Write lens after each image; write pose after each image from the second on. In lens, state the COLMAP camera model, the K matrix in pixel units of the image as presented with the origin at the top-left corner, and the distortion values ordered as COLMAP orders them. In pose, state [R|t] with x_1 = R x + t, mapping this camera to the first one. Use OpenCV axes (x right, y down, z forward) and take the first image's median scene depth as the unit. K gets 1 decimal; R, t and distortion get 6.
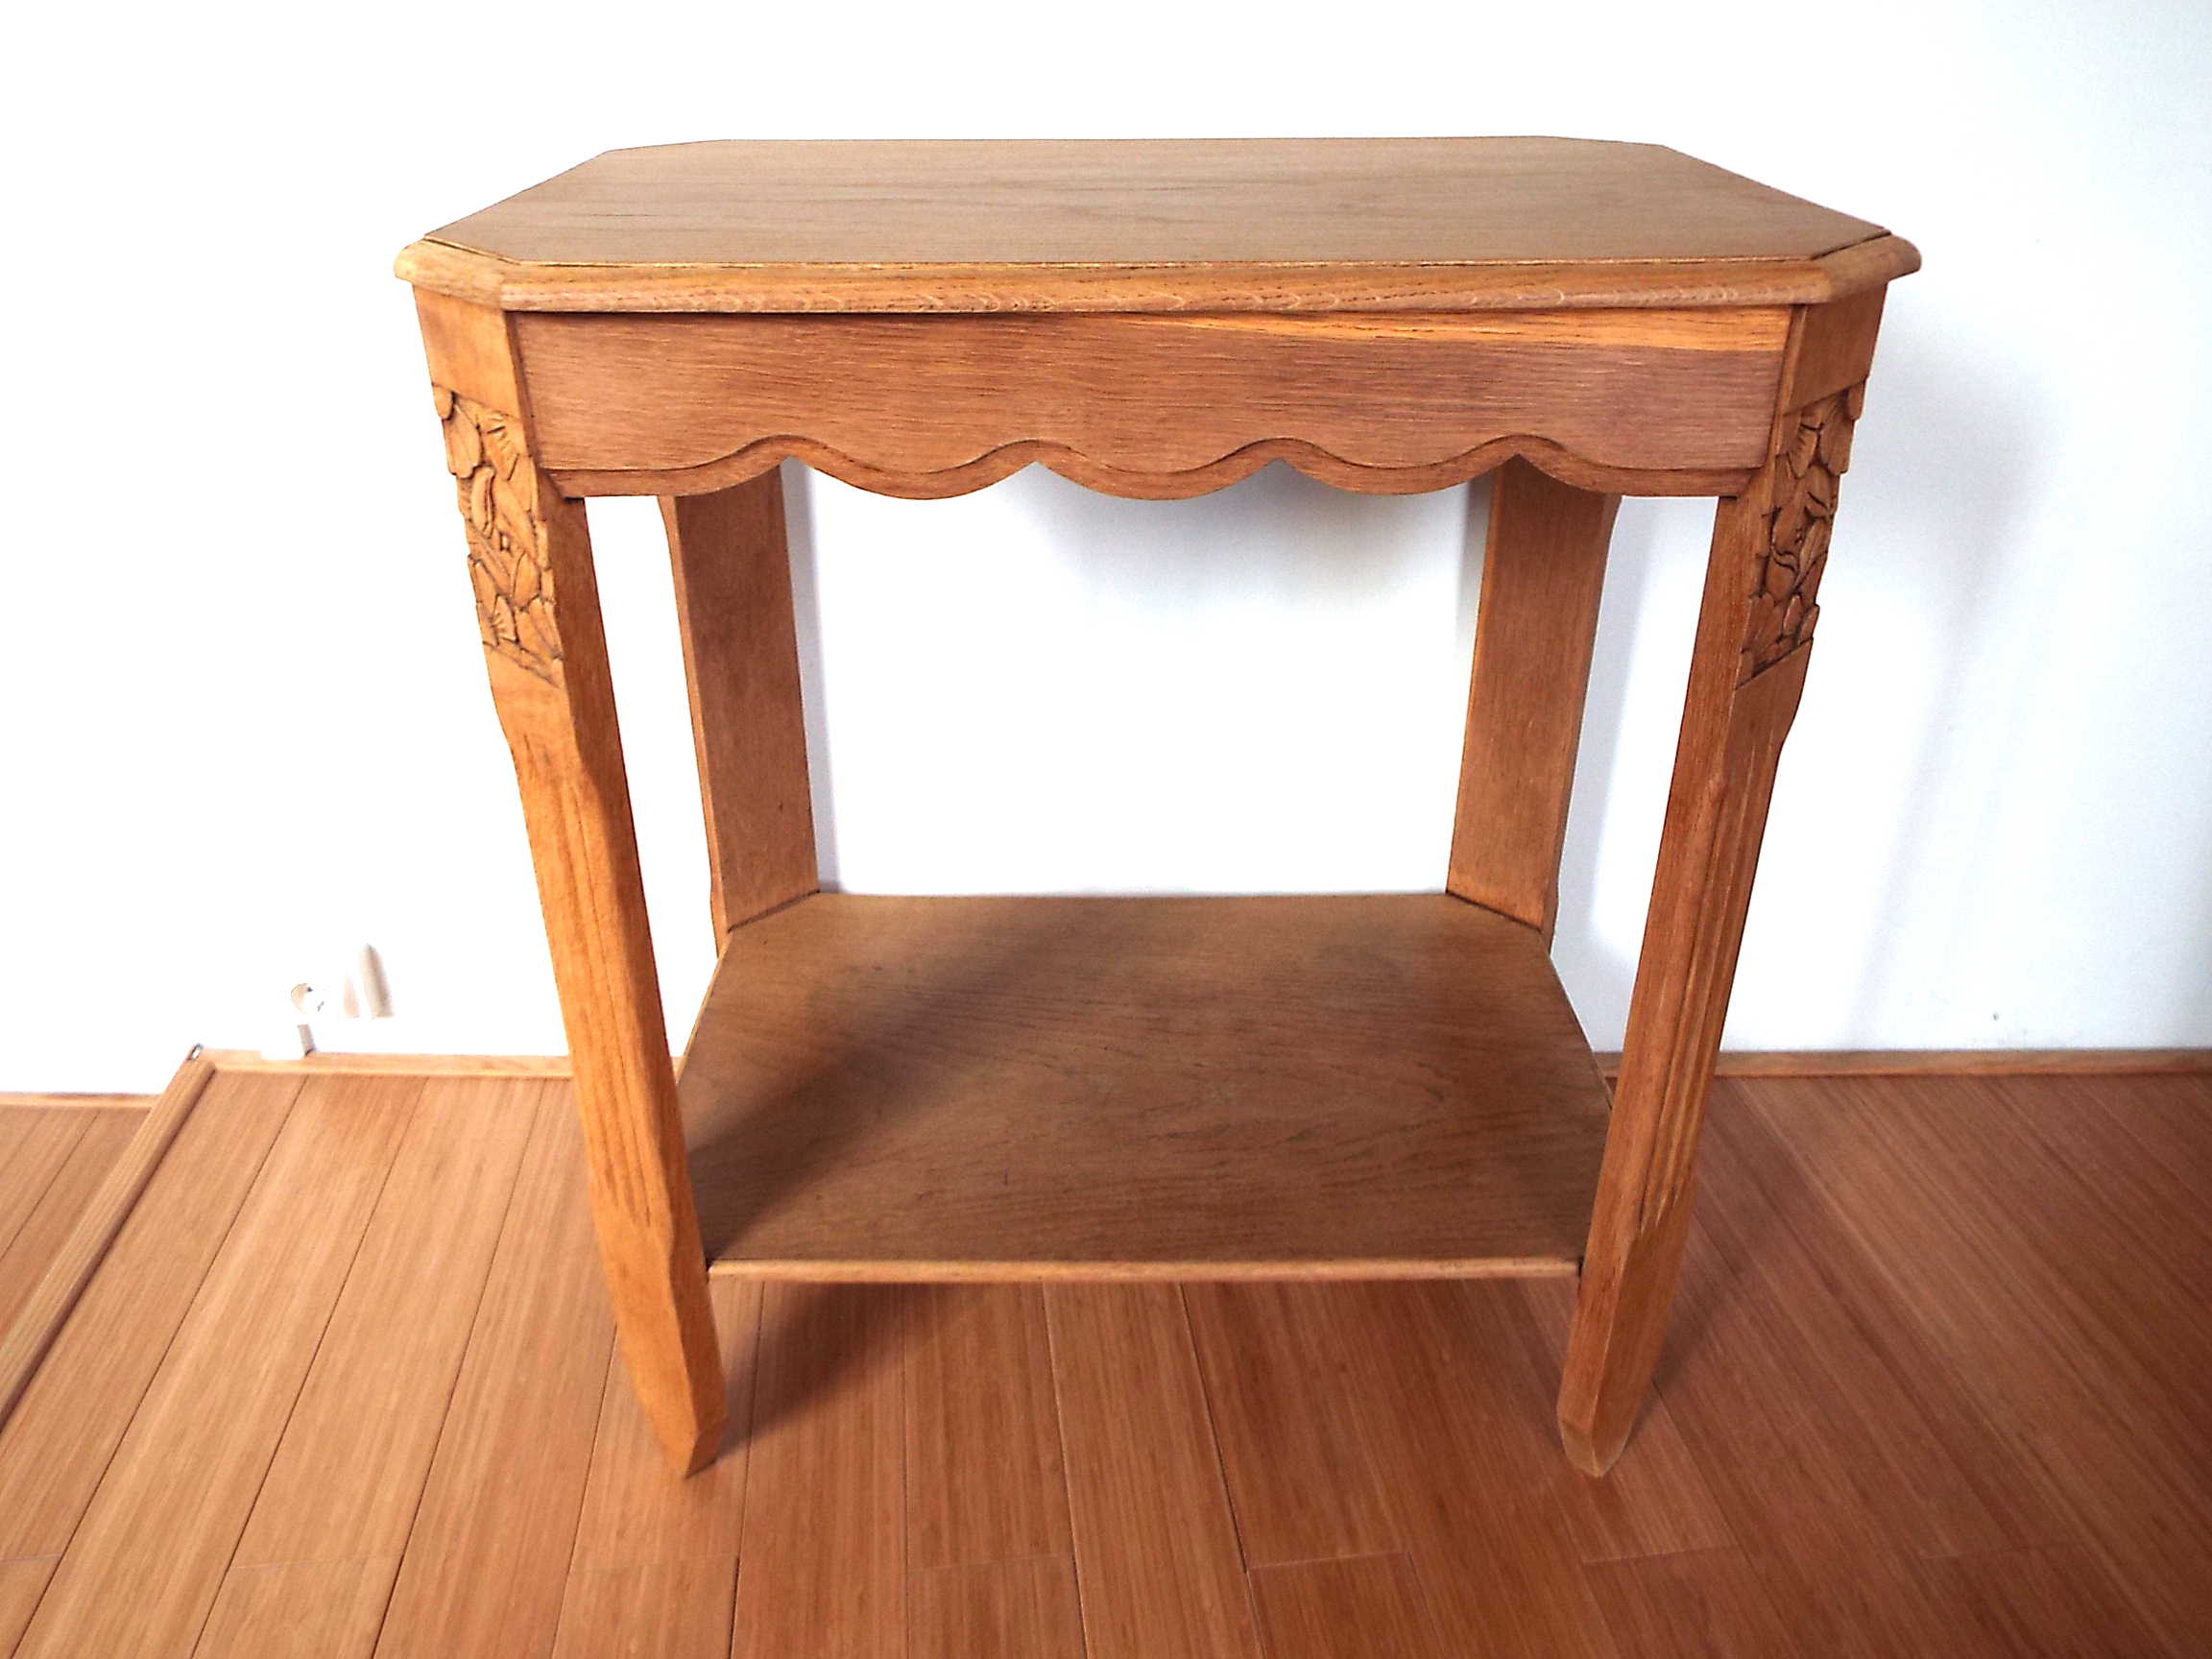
lens RADIAL K [[1614.3, 0, 1115.0], [0, 1614.3, 829.1], [0, 0, 1]] dist [0.019339, -0.008289]
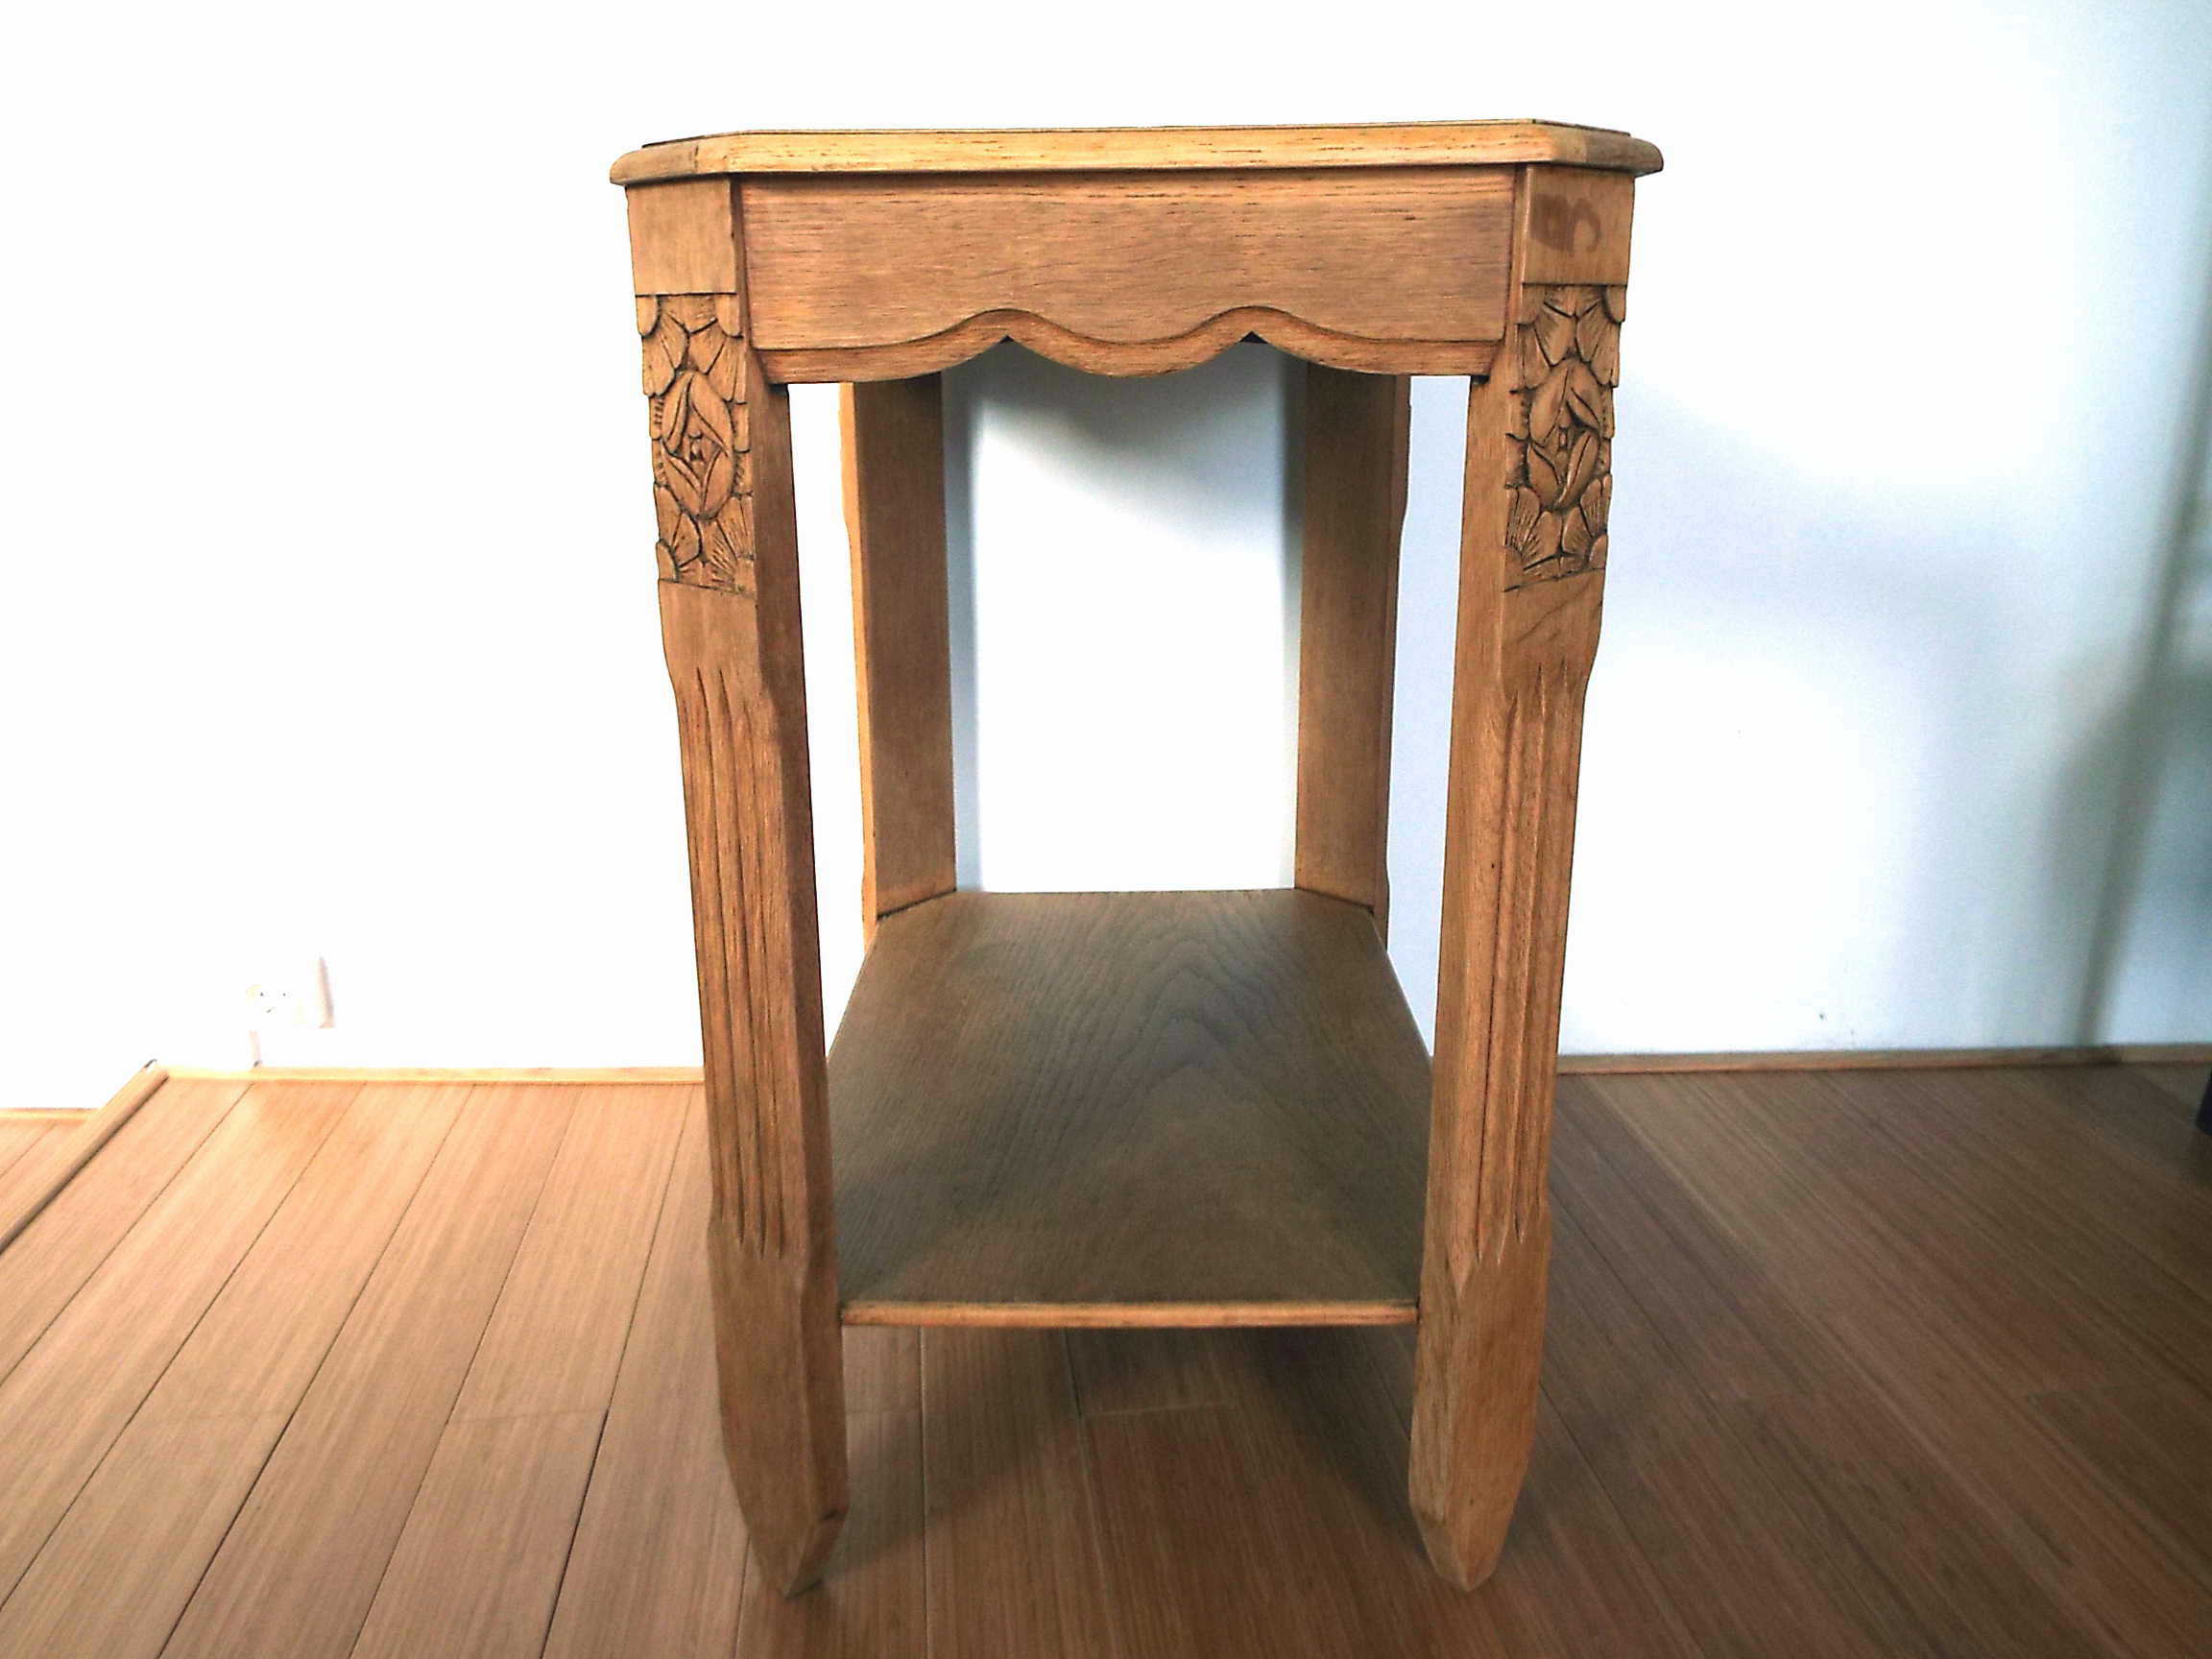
lens RADIAL K [[1614.3, 0, 1108.1], [0, 1614.3, 801.7], [0, 0, 1]] dist [0.019339, -0.008289]
pose [[0.999936, -0.010679, -0.003638, 0.105357], [0.009732, 0.979623, -0.200610, 0.270056], [0.005707, 0.200562, 0.979664, -0.124405]]
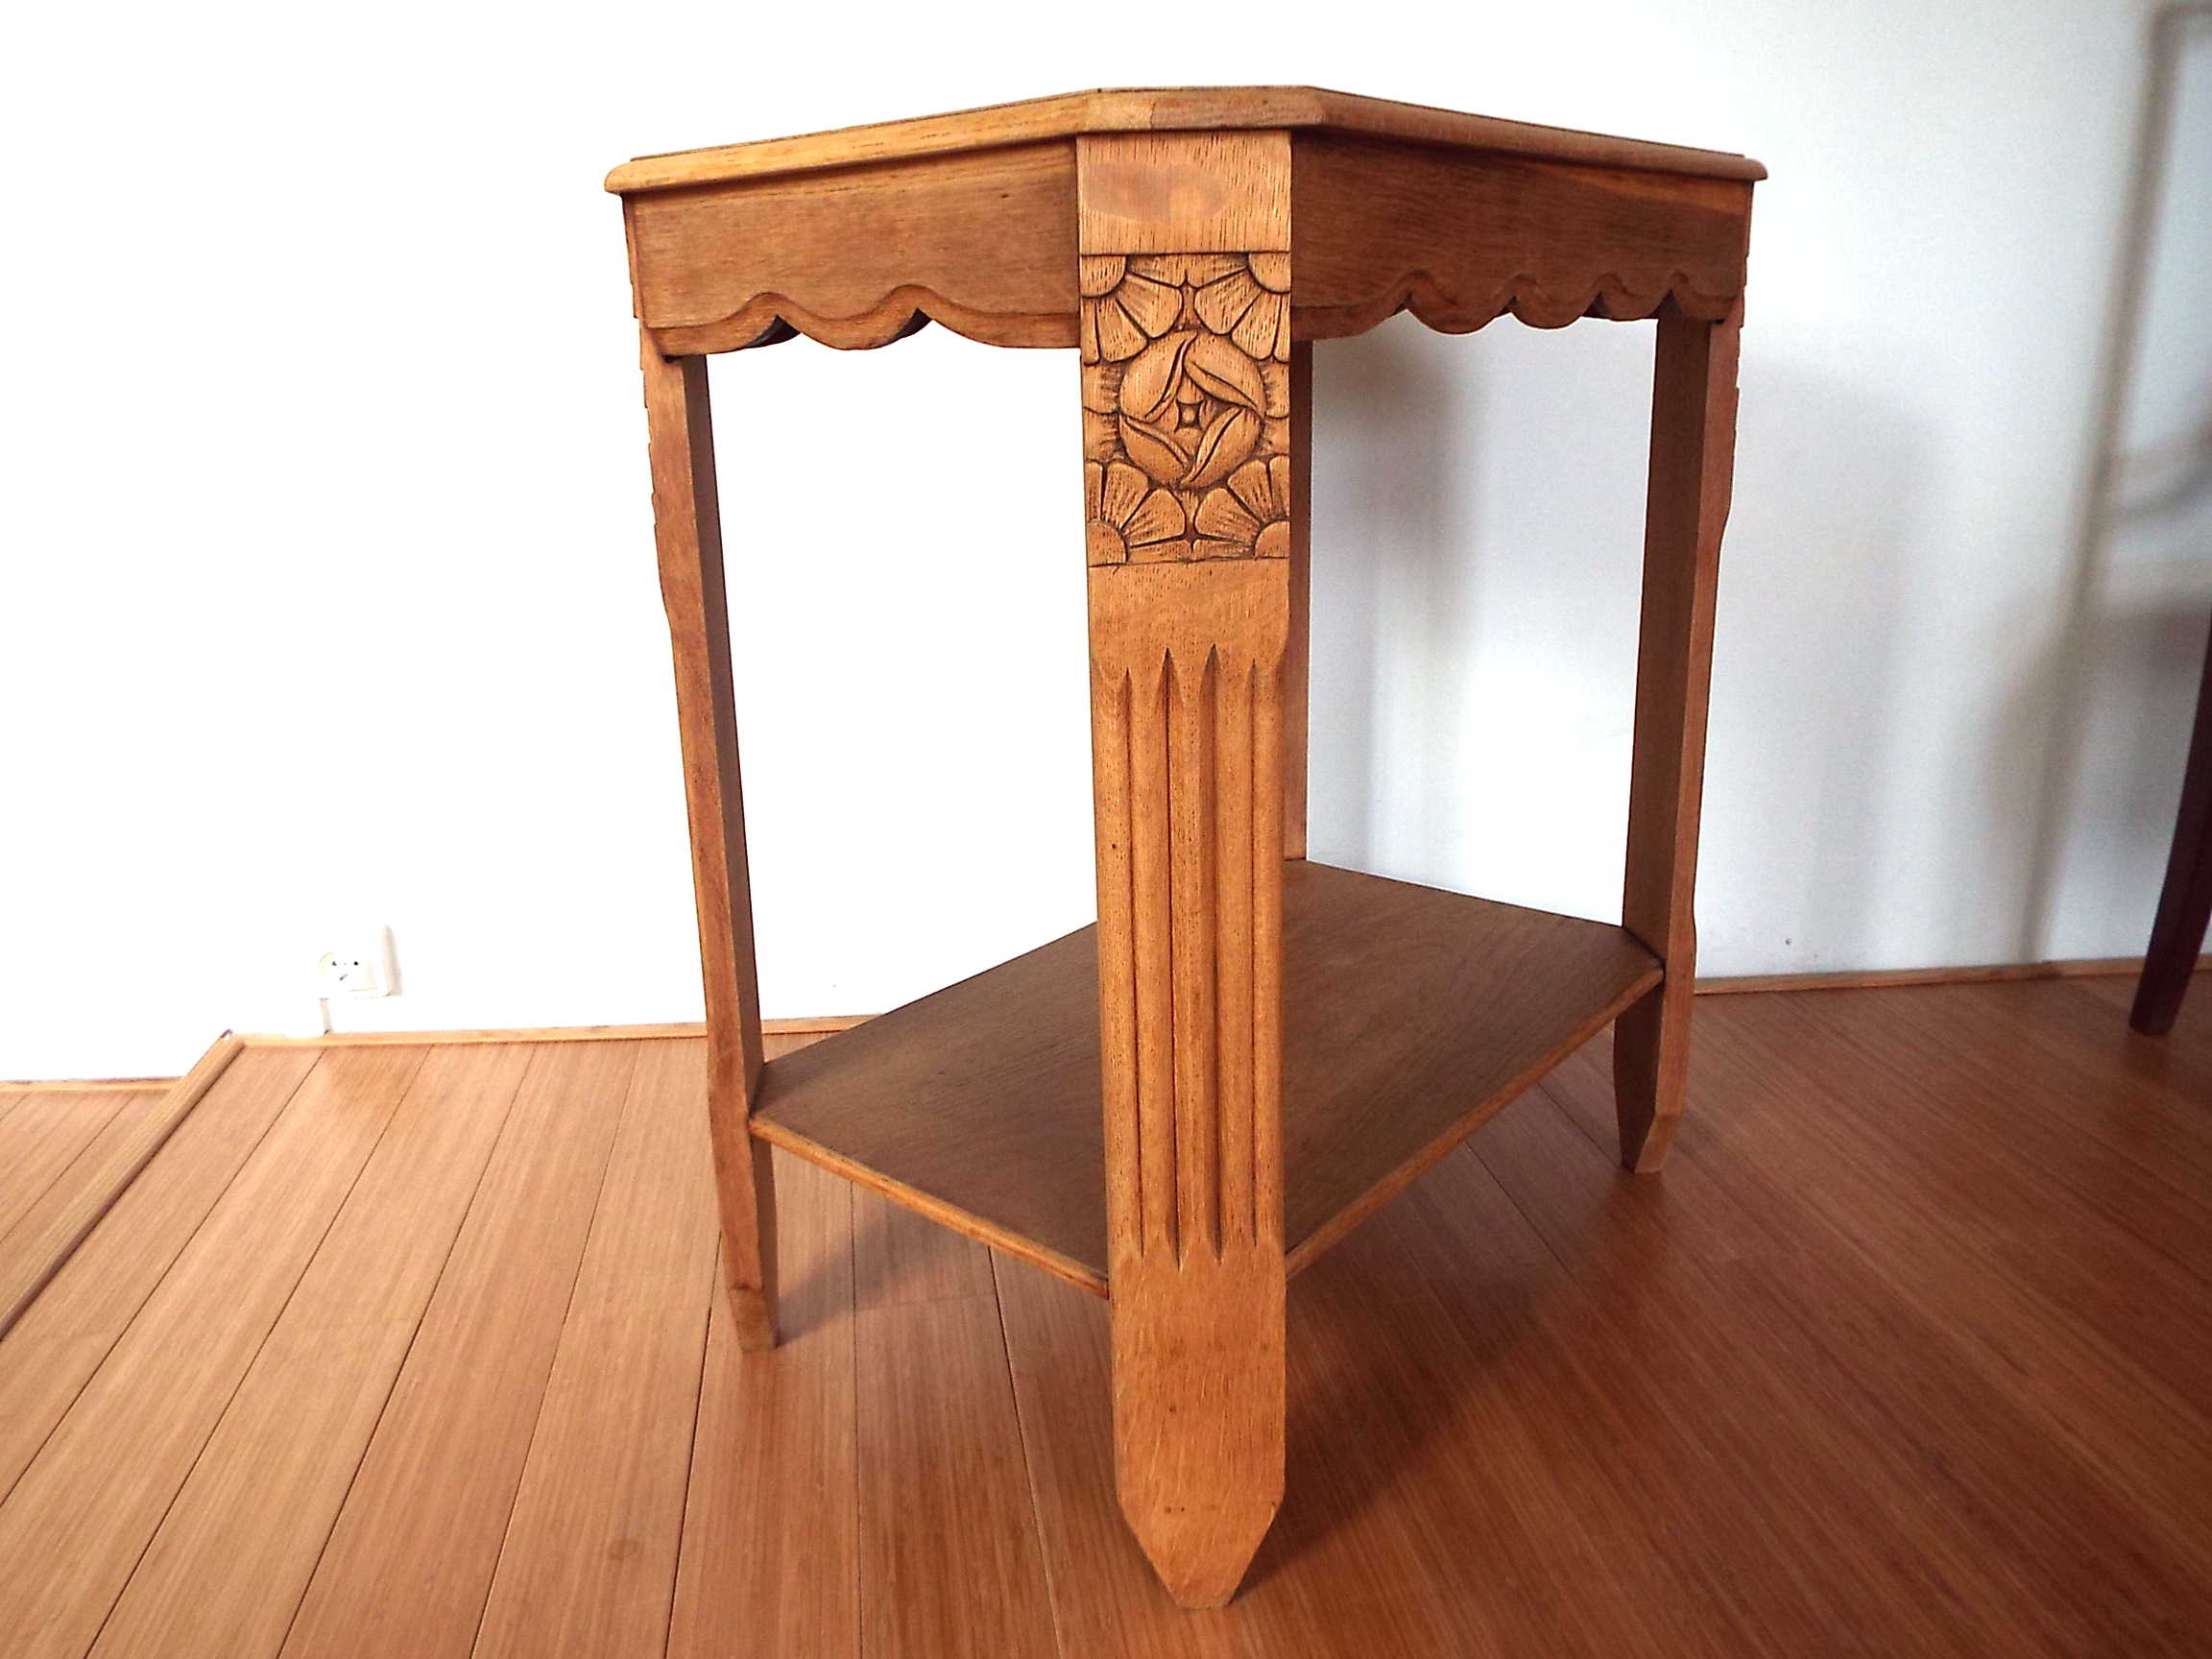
lens RADIAL K [[1614.3, 0, 1107.3], [0, 1614.3, 810.6], [0, 0, 1]] dist [0.019339, -0.008289]
pose [[0.998910, -0.039009, 0.025619, 0.037729], [0.043412, 0.978160, -0.203267, 0.344870], [-0.017130, 0.204158, 0.978788, -0.220513]]
